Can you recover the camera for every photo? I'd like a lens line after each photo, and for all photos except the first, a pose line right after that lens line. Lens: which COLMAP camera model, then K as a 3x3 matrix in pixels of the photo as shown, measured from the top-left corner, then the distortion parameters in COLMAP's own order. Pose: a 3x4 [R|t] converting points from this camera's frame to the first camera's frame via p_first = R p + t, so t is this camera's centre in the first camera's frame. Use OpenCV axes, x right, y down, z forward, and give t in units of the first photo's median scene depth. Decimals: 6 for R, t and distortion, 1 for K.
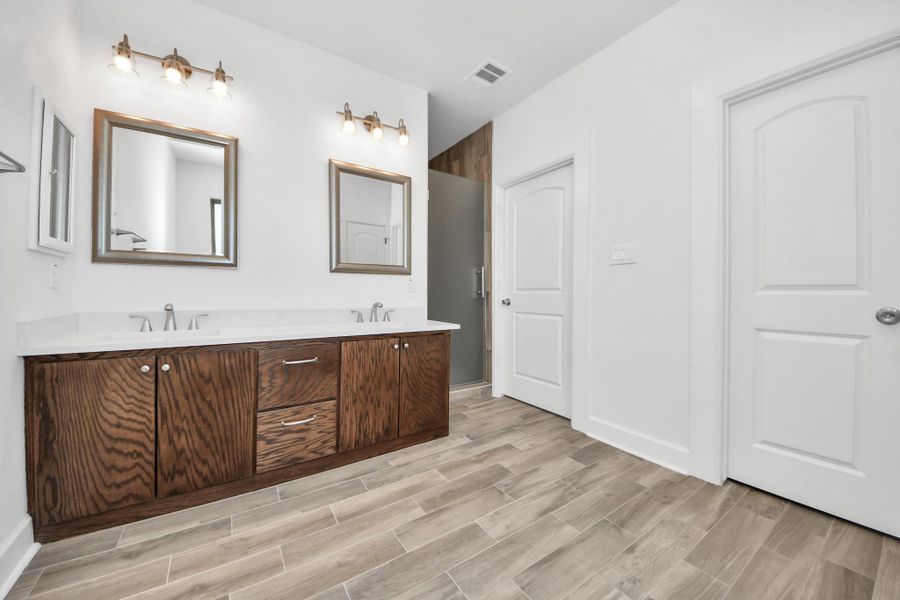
lens RADIAL K [[327.2, 0, 442.7], [0, 327.2, 296.6], [0, 0, 1]] dist [0.001677, -0.004333]
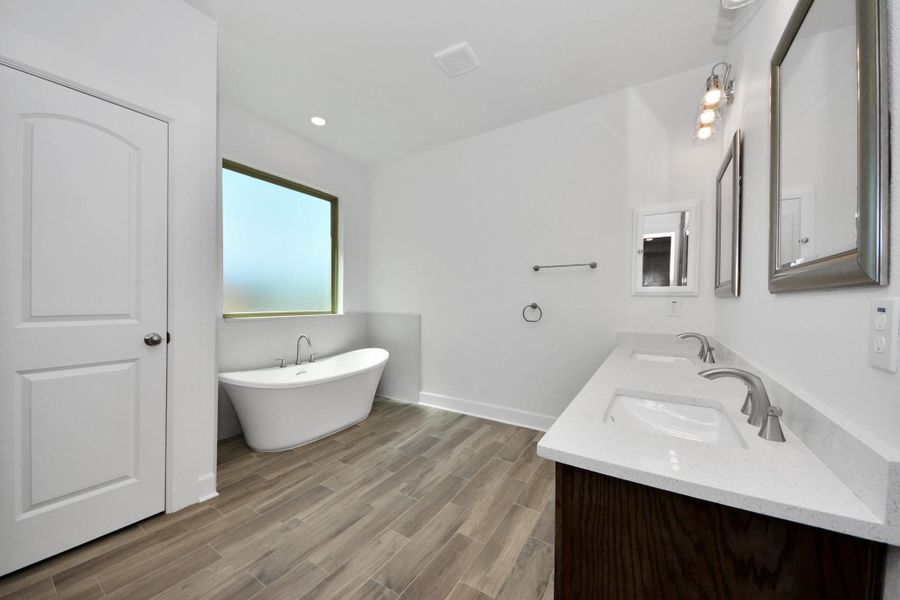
lens RADIAL K [[329.2, 0, 457.1], [0, 329.2, 303.0], [0, 0, 1]] dist [0.000718, -0.005043]
pose [[-0.904512, -0.011114, -0.426304, 0.425348], [-0.011112, 0.999935, -0.002493, -0.070580], [0.426304, 0.002482, -0.904576, 2.034472]]
